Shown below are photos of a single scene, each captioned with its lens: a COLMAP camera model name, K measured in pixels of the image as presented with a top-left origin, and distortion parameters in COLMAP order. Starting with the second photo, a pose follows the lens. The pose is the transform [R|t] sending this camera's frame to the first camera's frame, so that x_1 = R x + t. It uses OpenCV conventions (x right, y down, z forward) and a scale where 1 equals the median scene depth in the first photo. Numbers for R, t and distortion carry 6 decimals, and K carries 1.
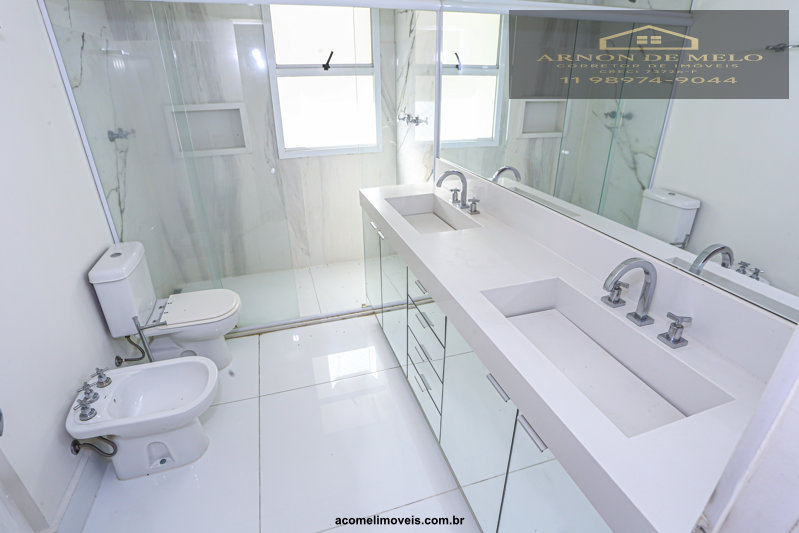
lens RADIAL K [[401.9, 0, 403.0], [0, 401.9, 258.2], [0, 0, 1]] dist [-0.083274, 0.033515]
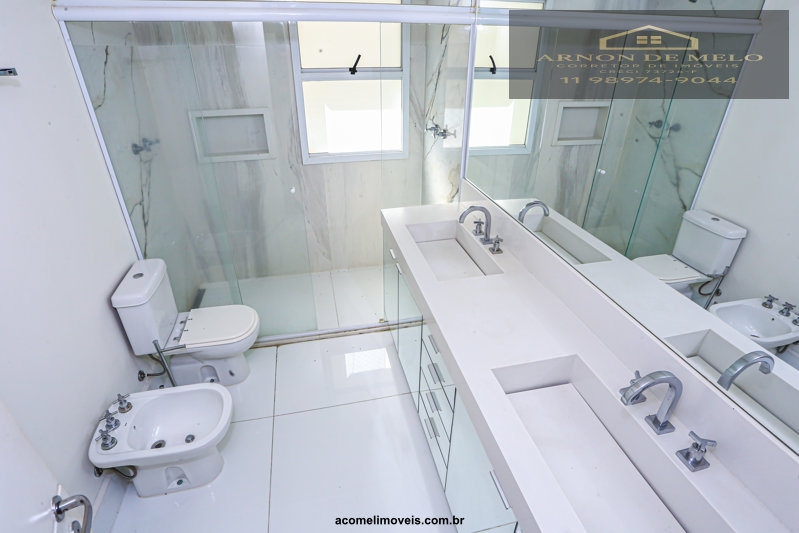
lens RADIAL K [[401.1, 0, 402.0], [0, 401.1, 255.2], [0, 0, 1]] dist [-0.081908, 0.033785]
pose [[0.996286, 0.051948, -0.068675, 0.015373], [-0.046921, 0.996236, 0.072888, -0.137822], [0.072203, -0.069395, 0.994973, 0.028972]]
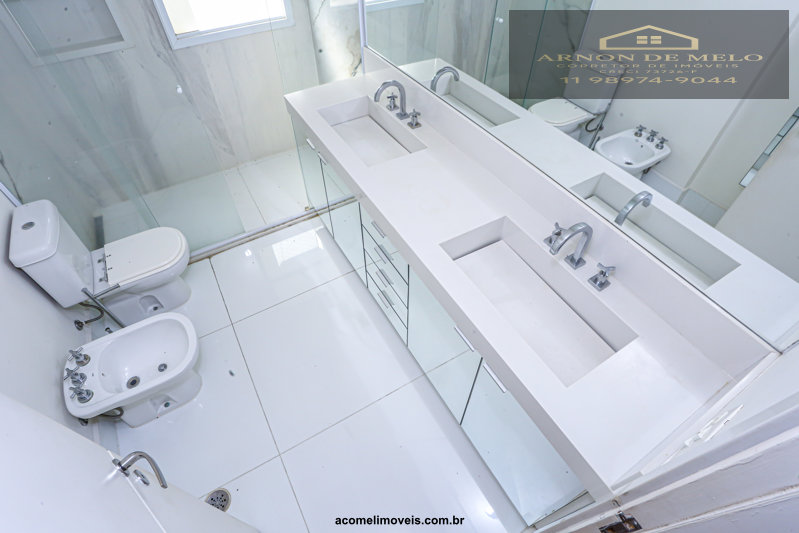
lens RADIAL K [[401.9, 0, 403.0], [0, 401.9, 258.2], [0, 0, 1]] dist [-0.083274, 0.033515]
pose [[0.975368, -0.157547, 0.154388, -0.043618], [0.080665, 0.906186, 0.415115, -0.190101], [-0.205304, -0.392436, 0.896573, 0.012692]]
